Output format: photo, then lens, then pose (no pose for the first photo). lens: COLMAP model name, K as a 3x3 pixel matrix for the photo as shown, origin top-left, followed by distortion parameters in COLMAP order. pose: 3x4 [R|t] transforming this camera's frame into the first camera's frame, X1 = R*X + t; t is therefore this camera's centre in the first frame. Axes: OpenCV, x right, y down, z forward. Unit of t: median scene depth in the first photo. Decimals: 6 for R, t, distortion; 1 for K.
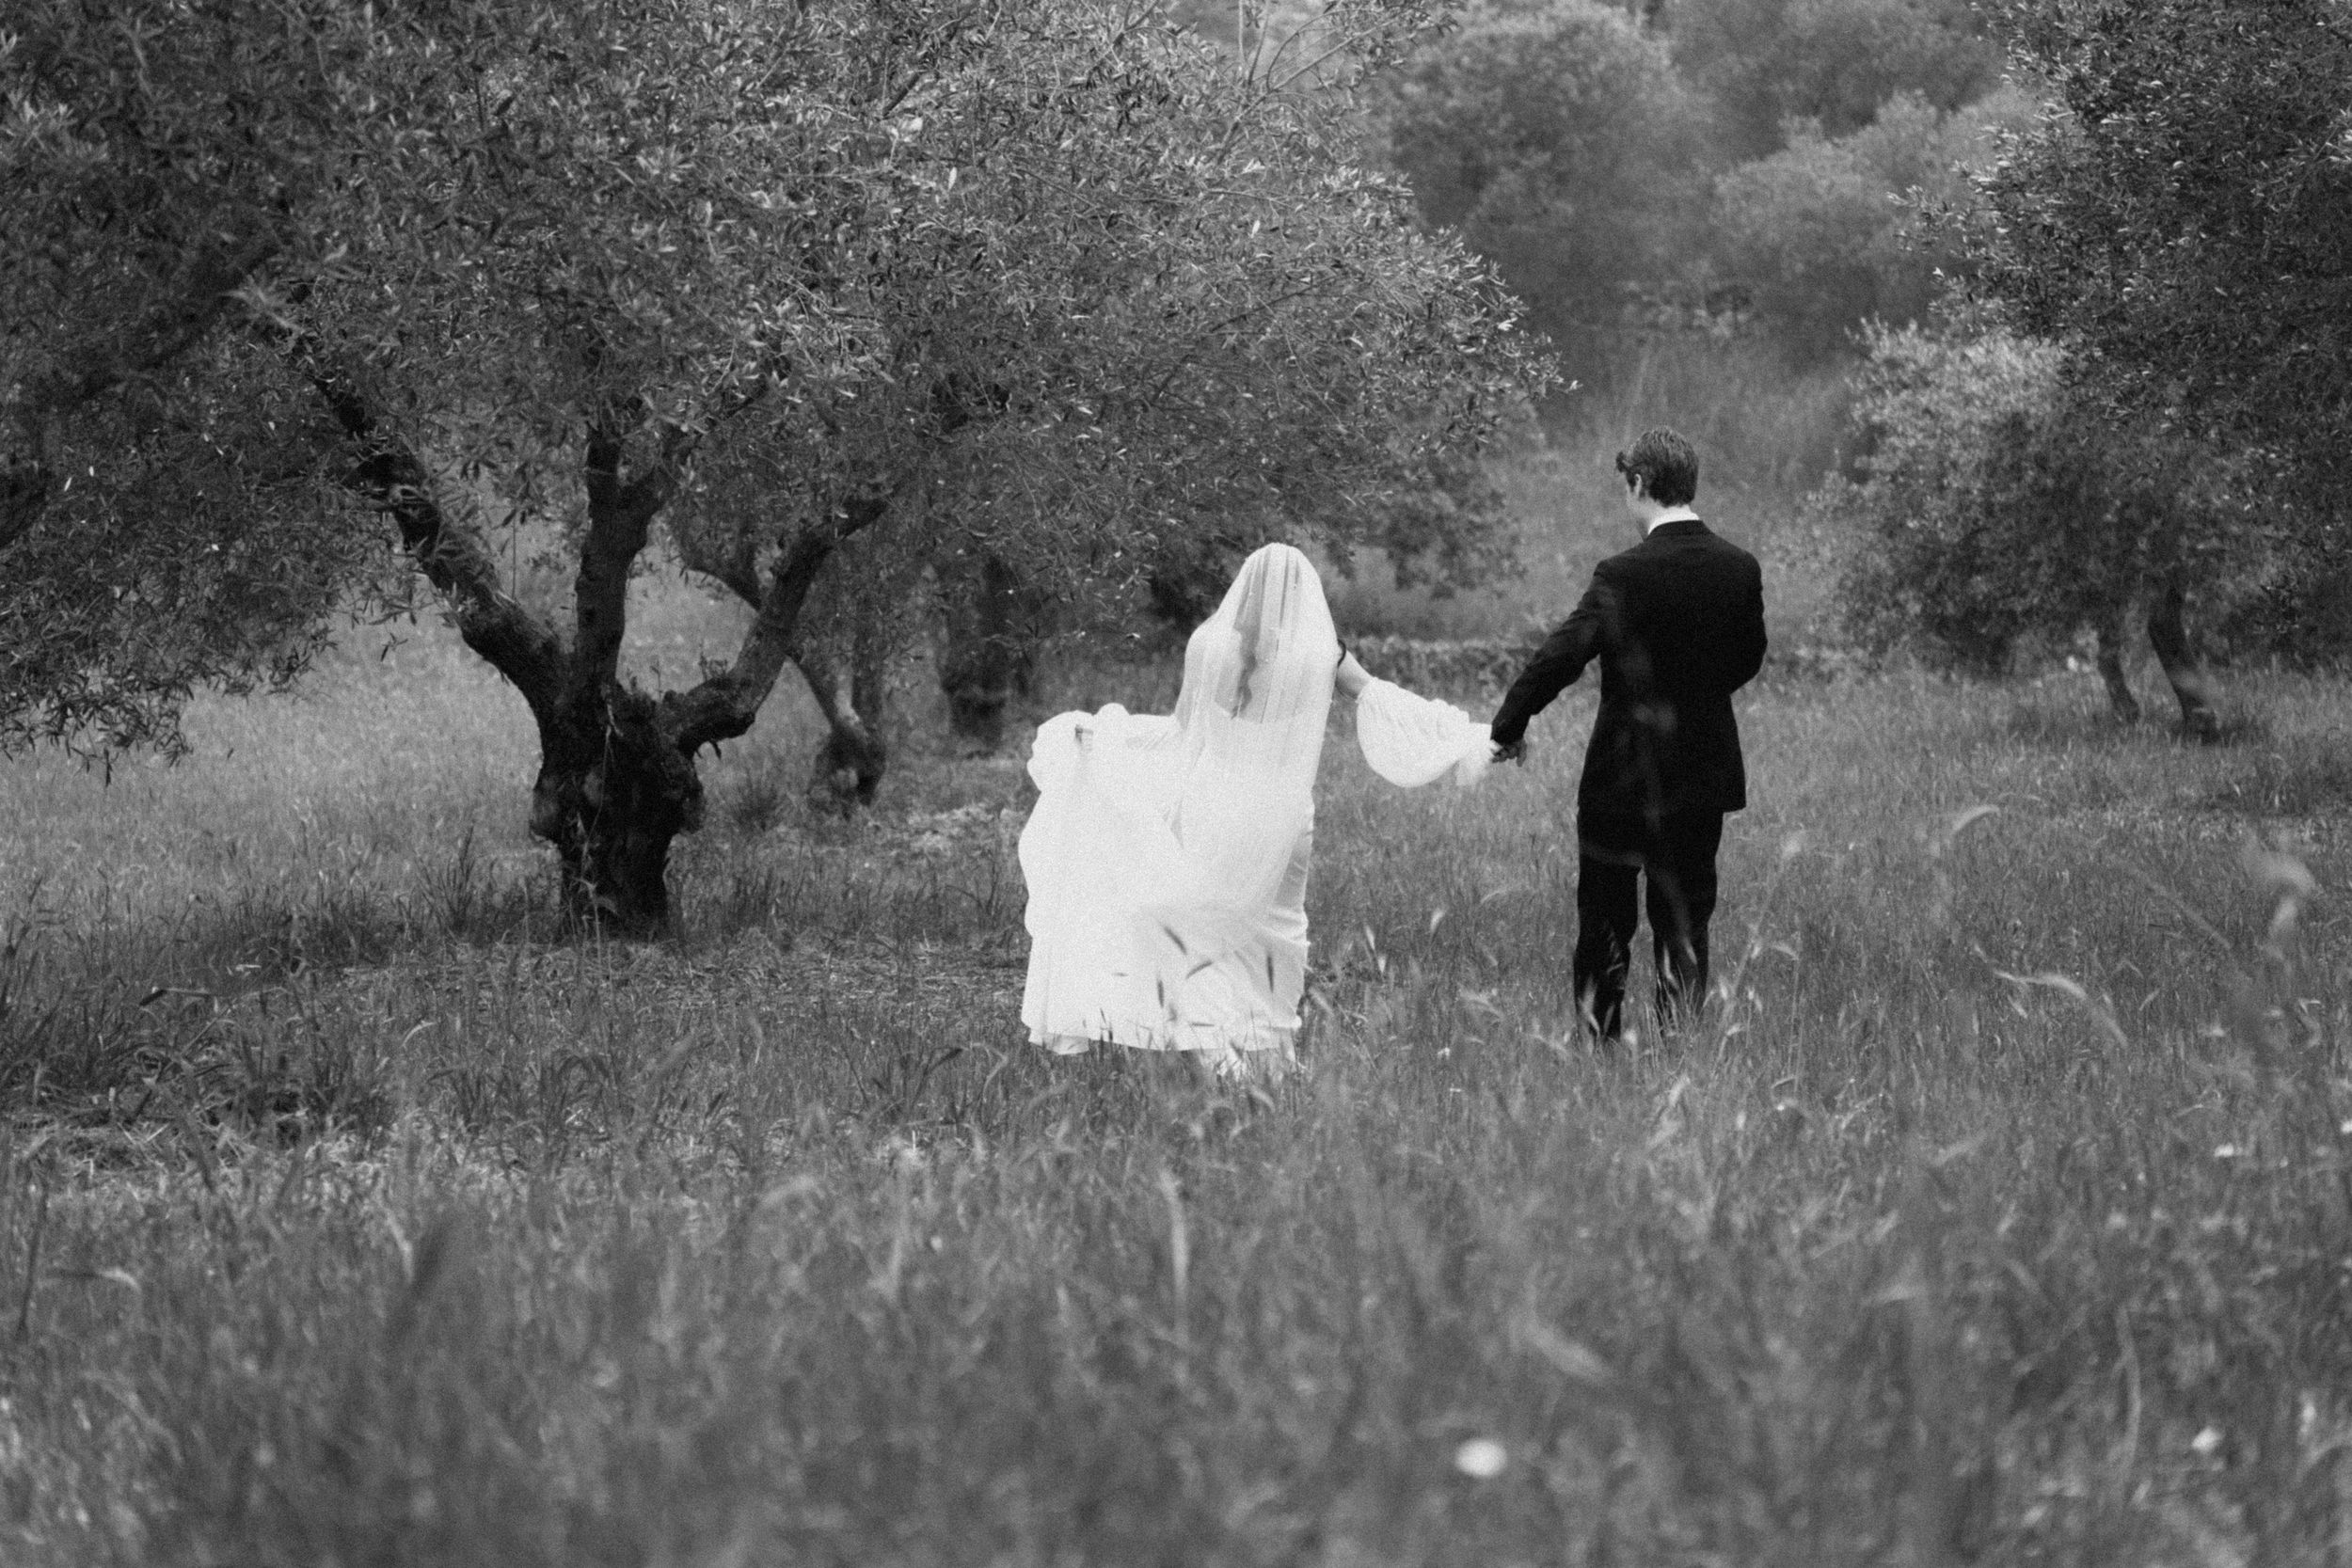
lens RADIAL K [[5179.7, 0, 1184.4], [0, 5179.7, 786.2], [0, 0, 1]] dist [-0.603712, 0.000000]
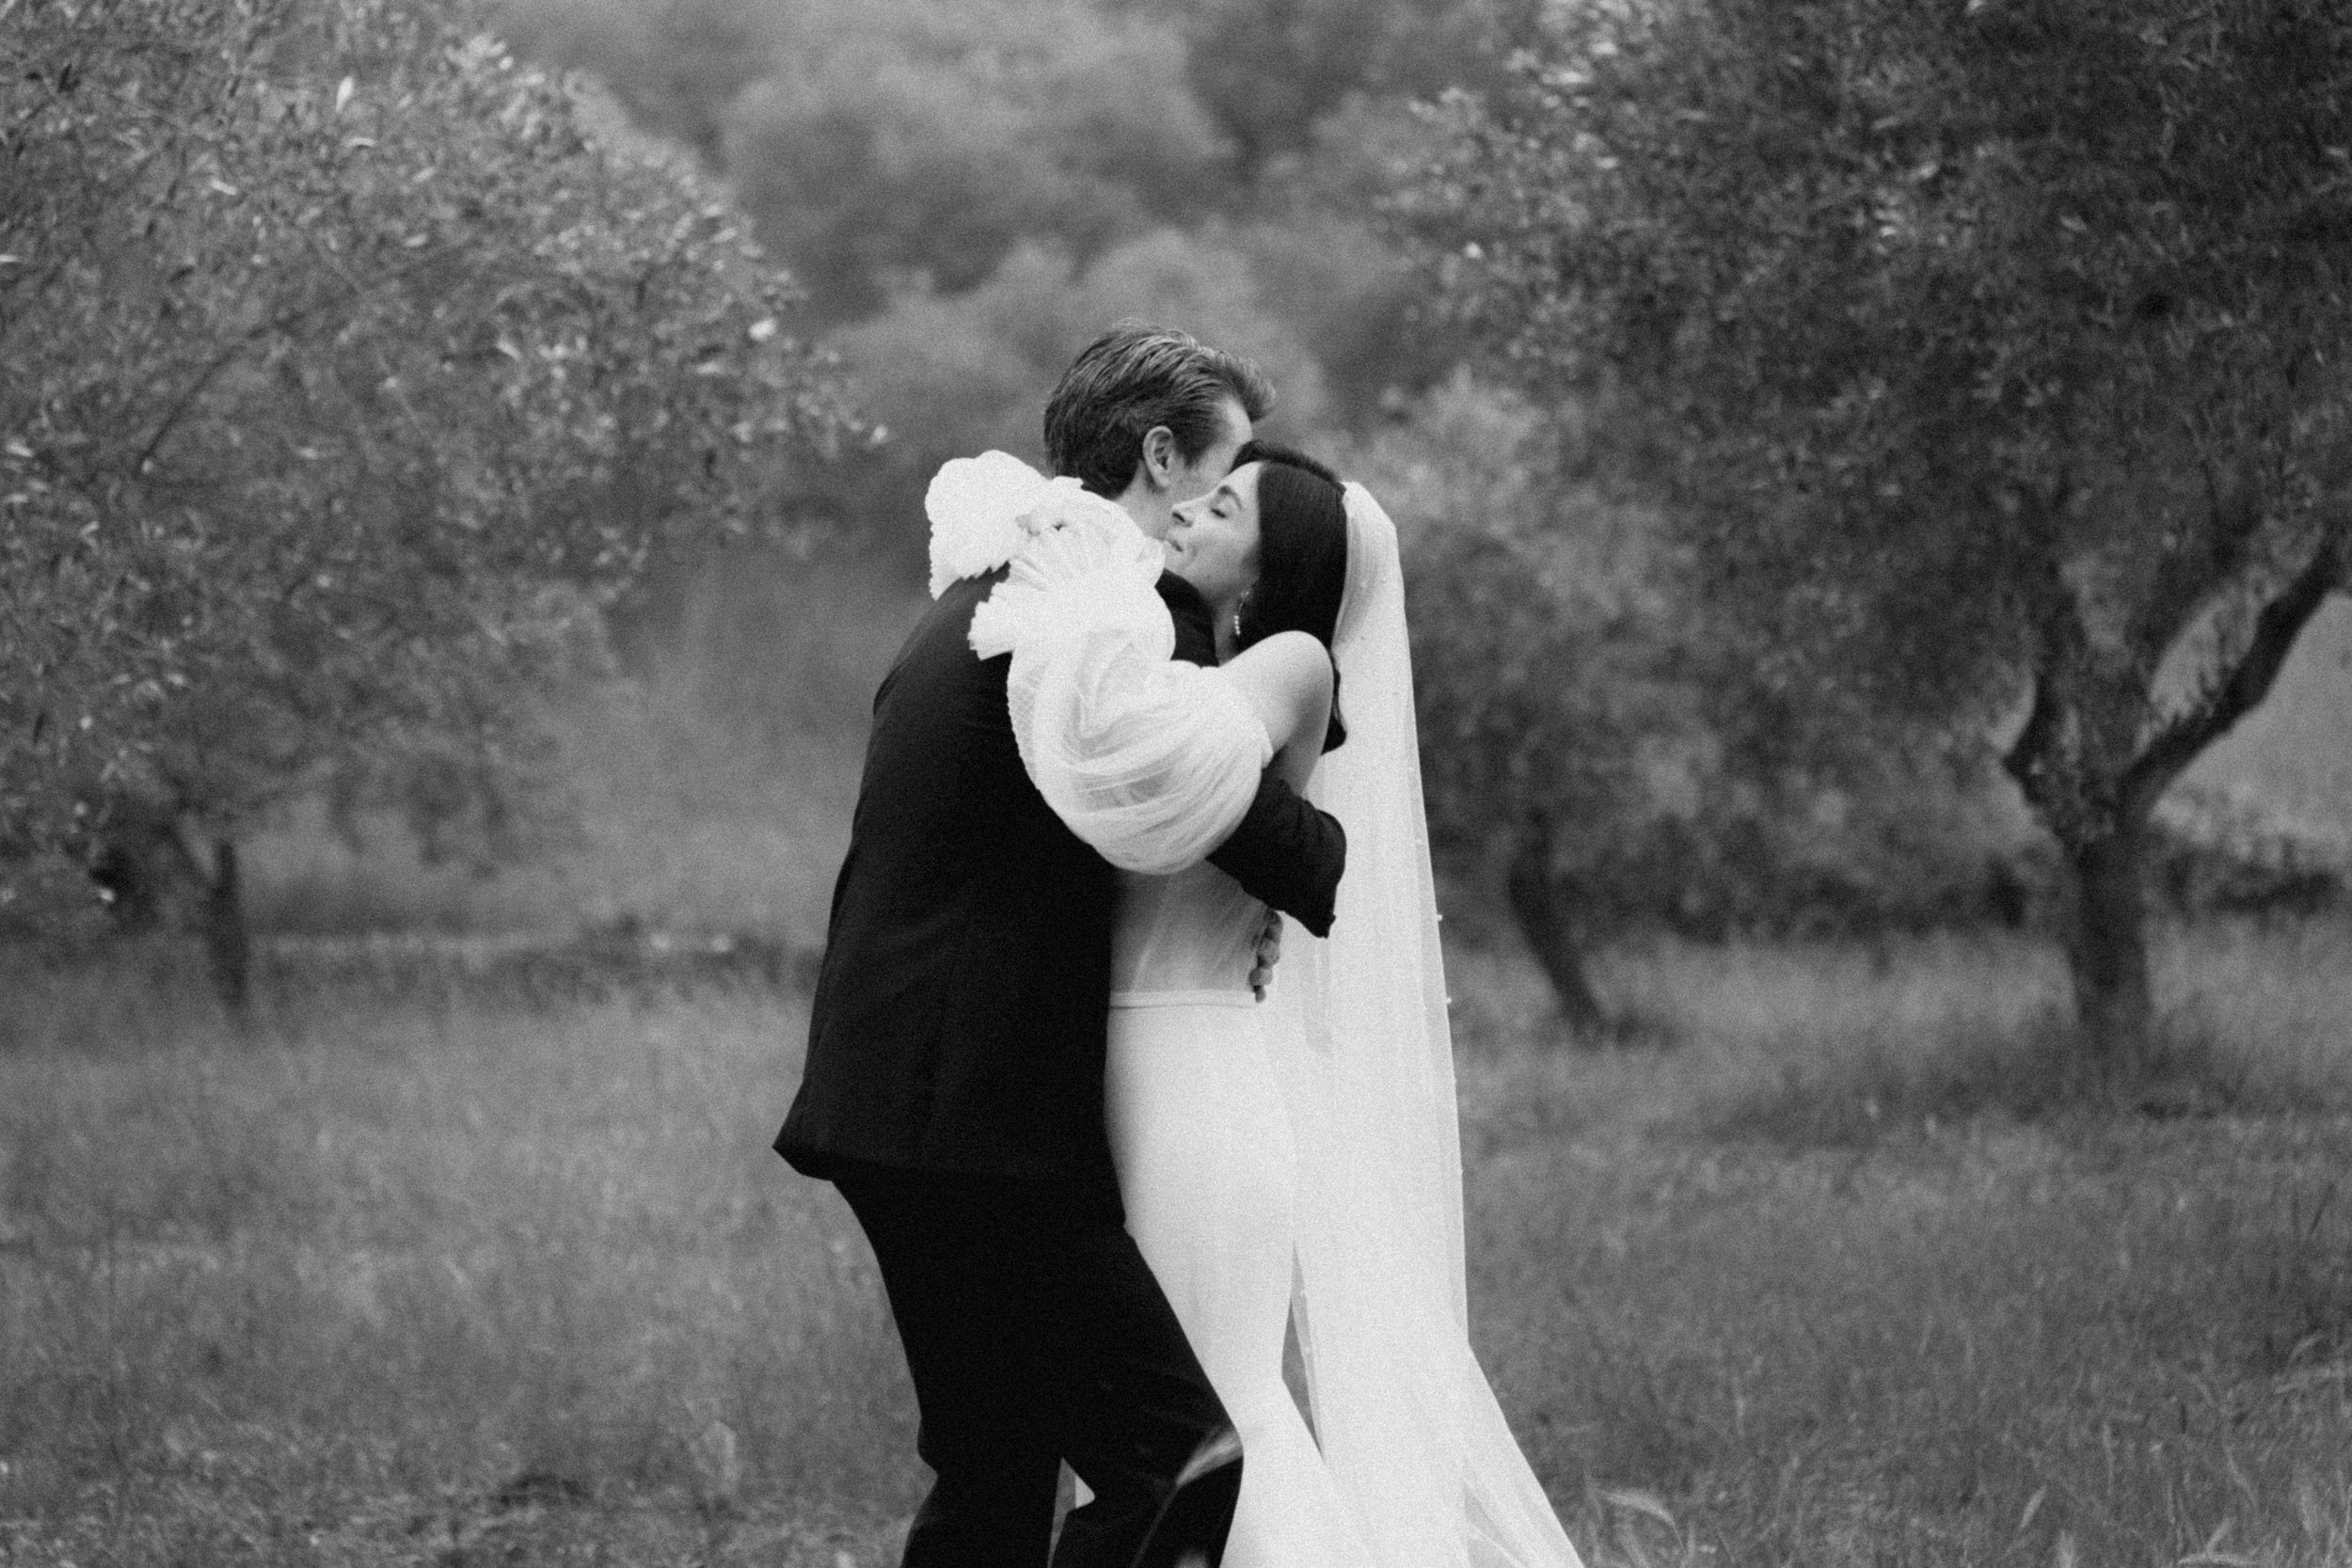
lens RADIAL K [[5220.2, 0, 1161.7], [0, 5220.2, 787.0], [0, 0, 1]] dist [0.116542, 0.000000]
pose [[0.978744, -0.013434, 0.204646, -0.008391], [0.026460, 0.997784, -0.061050, -0.001221], [-0.203372, 0.065167, 0.976930, 0.250867]]
